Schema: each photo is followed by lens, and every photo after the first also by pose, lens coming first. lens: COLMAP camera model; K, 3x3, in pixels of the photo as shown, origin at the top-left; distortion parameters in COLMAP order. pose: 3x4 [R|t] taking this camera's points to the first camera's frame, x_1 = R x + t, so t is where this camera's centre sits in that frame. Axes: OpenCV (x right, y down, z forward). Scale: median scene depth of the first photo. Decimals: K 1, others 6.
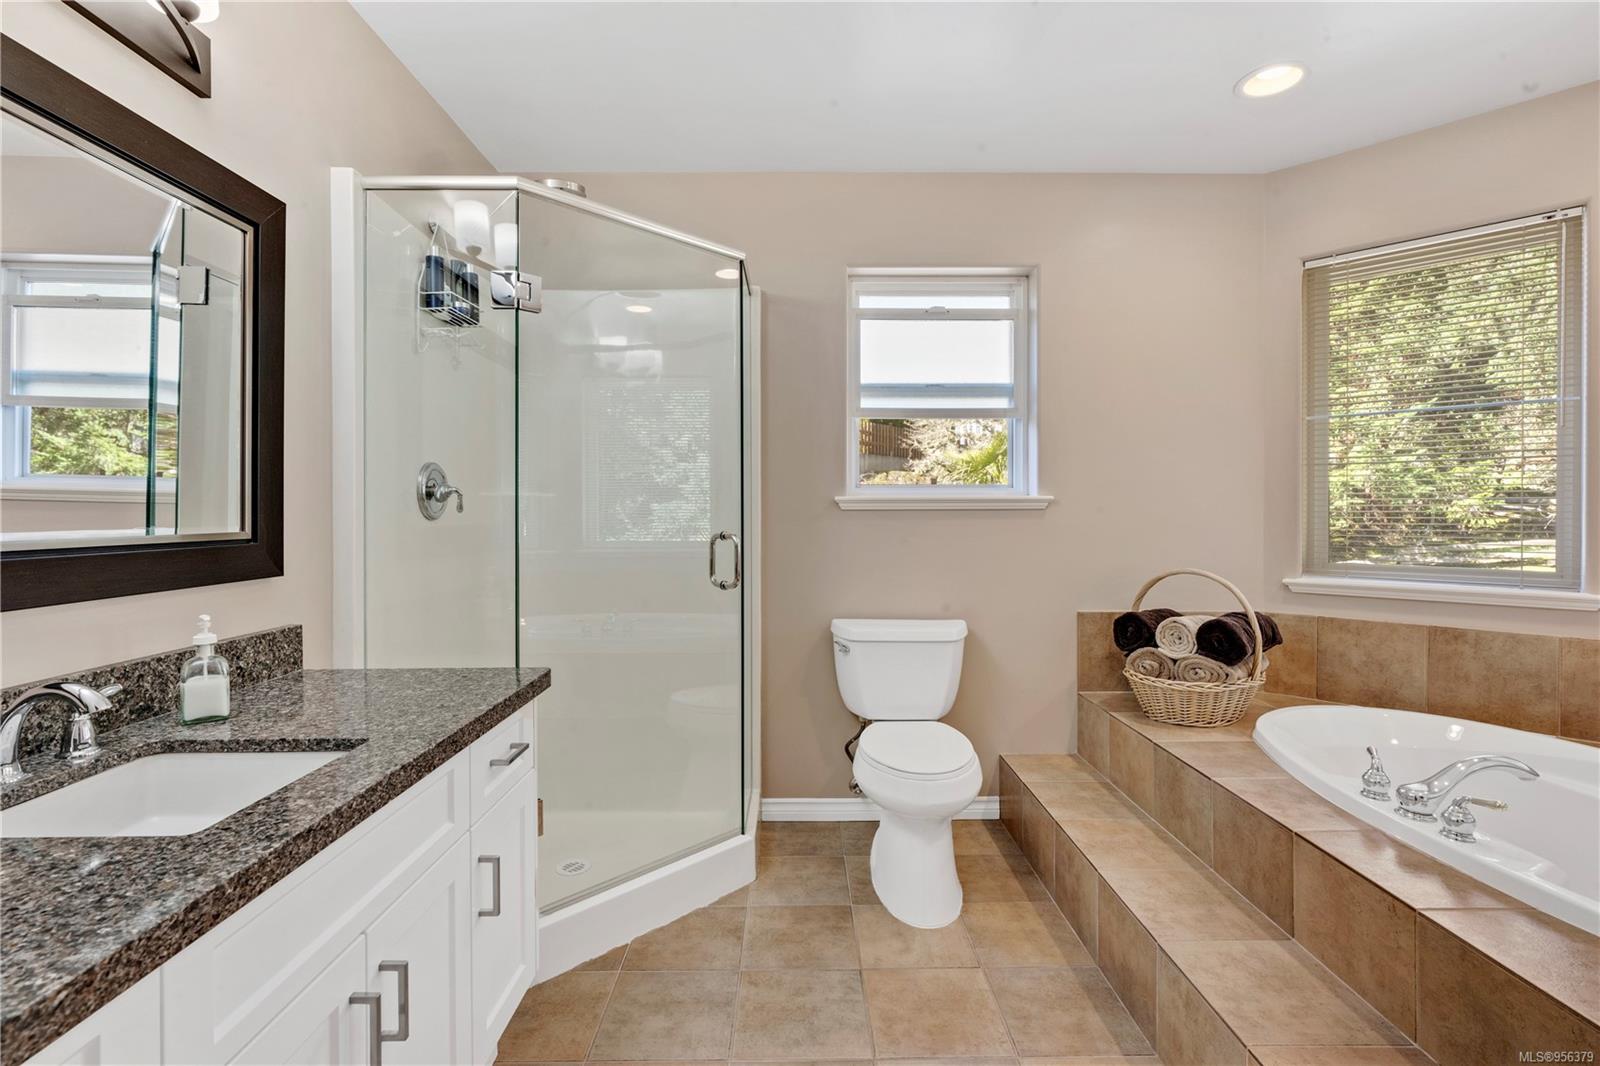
lens RADIAL K [[724.7, 0, 799.5], [0, 724.7, 519.9], [0, 0, 1]] dist [-0.004889, 0.000376]
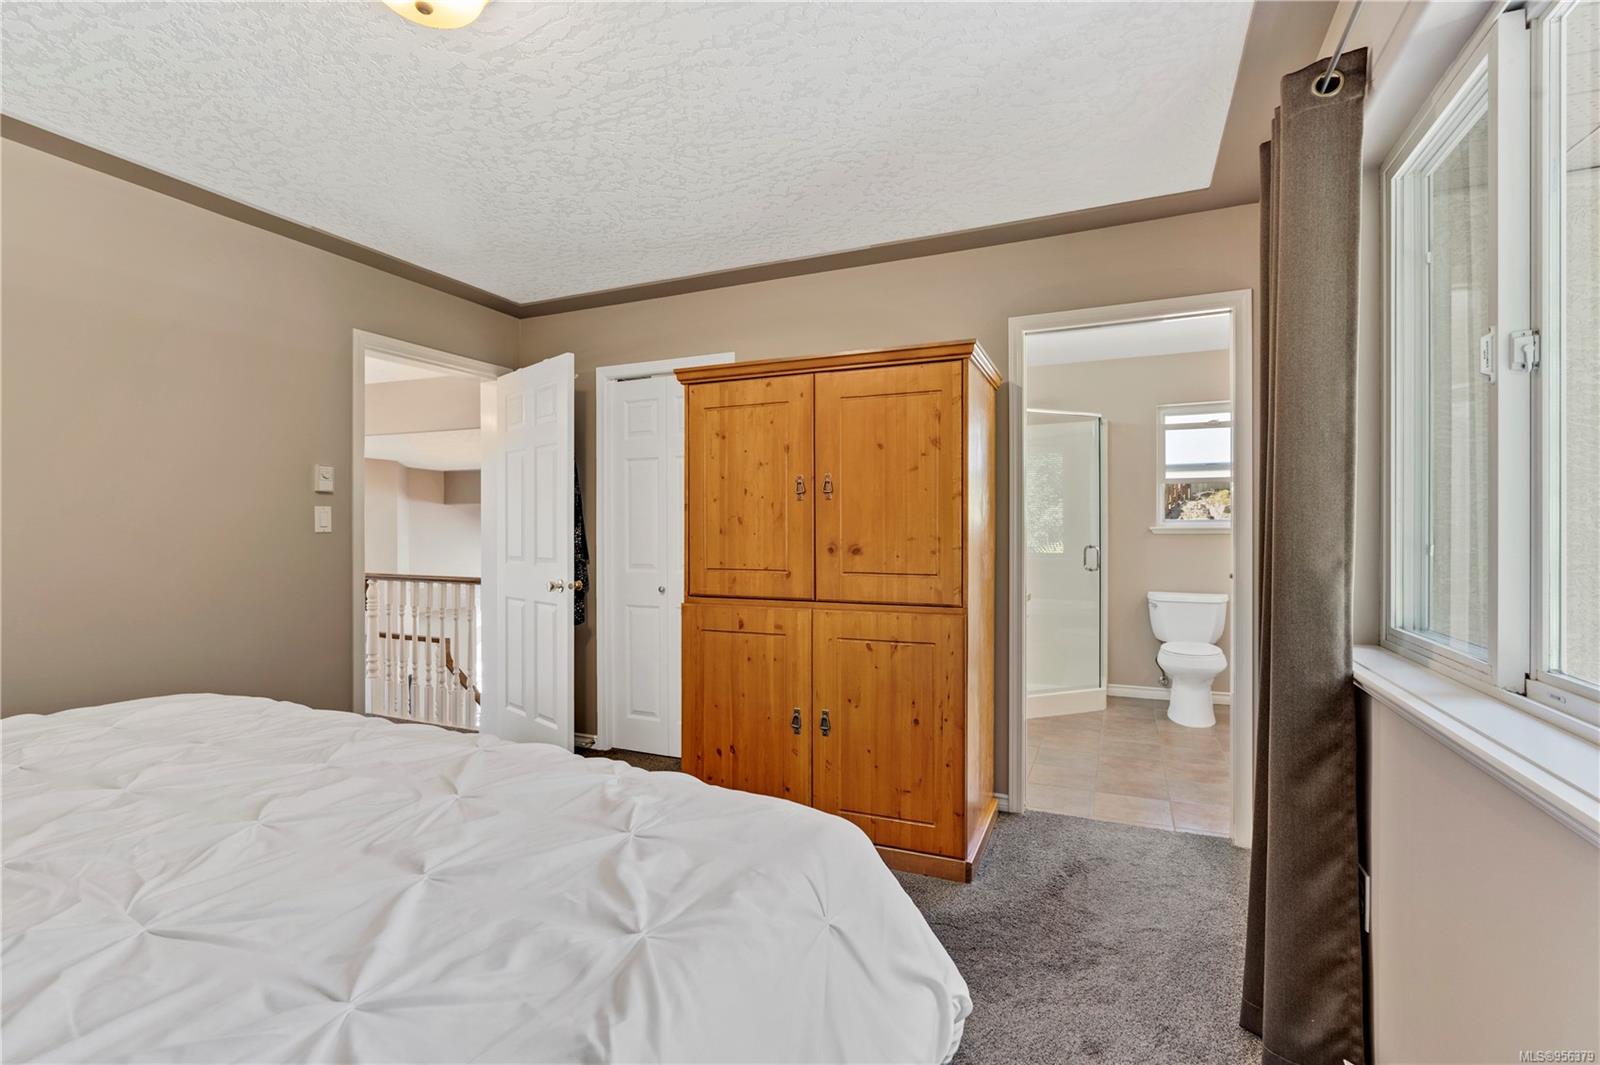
lens RADIAL K [[724.7, 0, 813.2], [0, 724.7, 531.7], [0, 0, 1]] dist [-0.004889, 0.000376]
pose [[0.914622, -0.000225, -0.404310, 0.008805], [-0.002559, 0.999977, -0.006346, -0.005337], [0.404302, 0.006839, 0.914600, -1.053519]]
